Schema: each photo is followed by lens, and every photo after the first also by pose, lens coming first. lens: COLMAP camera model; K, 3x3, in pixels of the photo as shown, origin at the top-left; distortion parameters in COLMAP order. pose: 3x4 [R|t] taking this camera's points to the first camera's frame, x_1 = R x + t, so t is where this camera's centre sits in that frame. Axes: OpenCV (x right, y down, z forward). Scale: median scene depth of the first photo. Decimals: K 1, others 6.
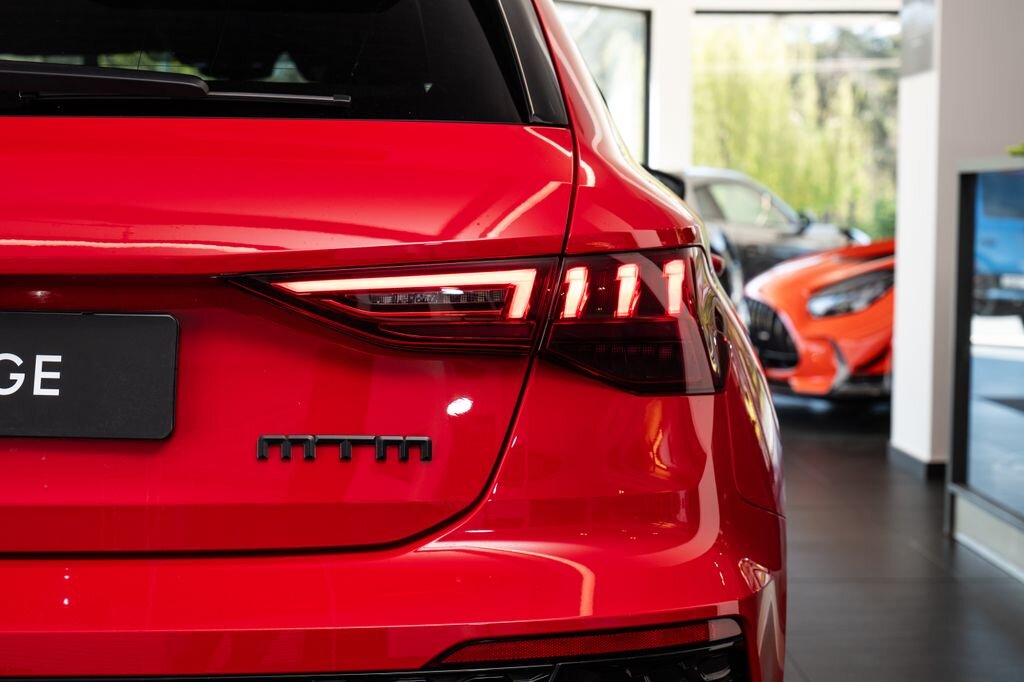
lens RADIAL K [[1862.1, 0, 507.8], [0, 1862.1, 347.1], [0, 0, 1]] dist [-0.033855, 0.000000]
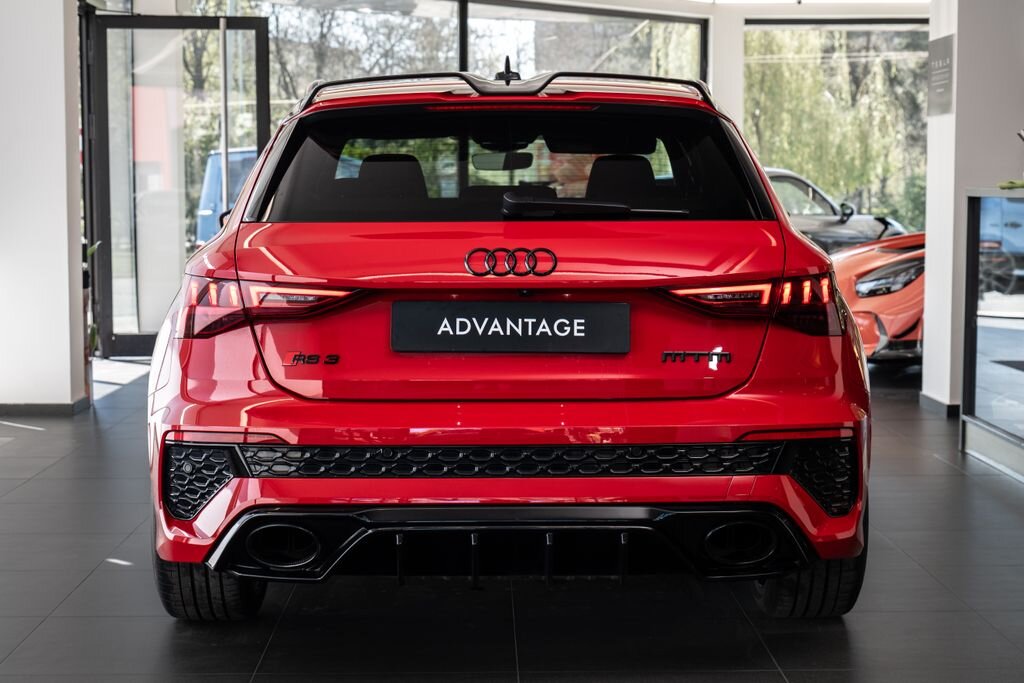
lens RADIAL K [[1862.1, 0, 518.2], [0, 1862.1, 336.0], [0, 0, 1]] dist [-0.033855, 0.000000]
pose [[0.999916, -0.005230, -0.011835, -0.094375], [0.005297, 0.999970, 0.005641, 0.003644], [0.011805, -0.005703, 0.999914, -0.474338]]
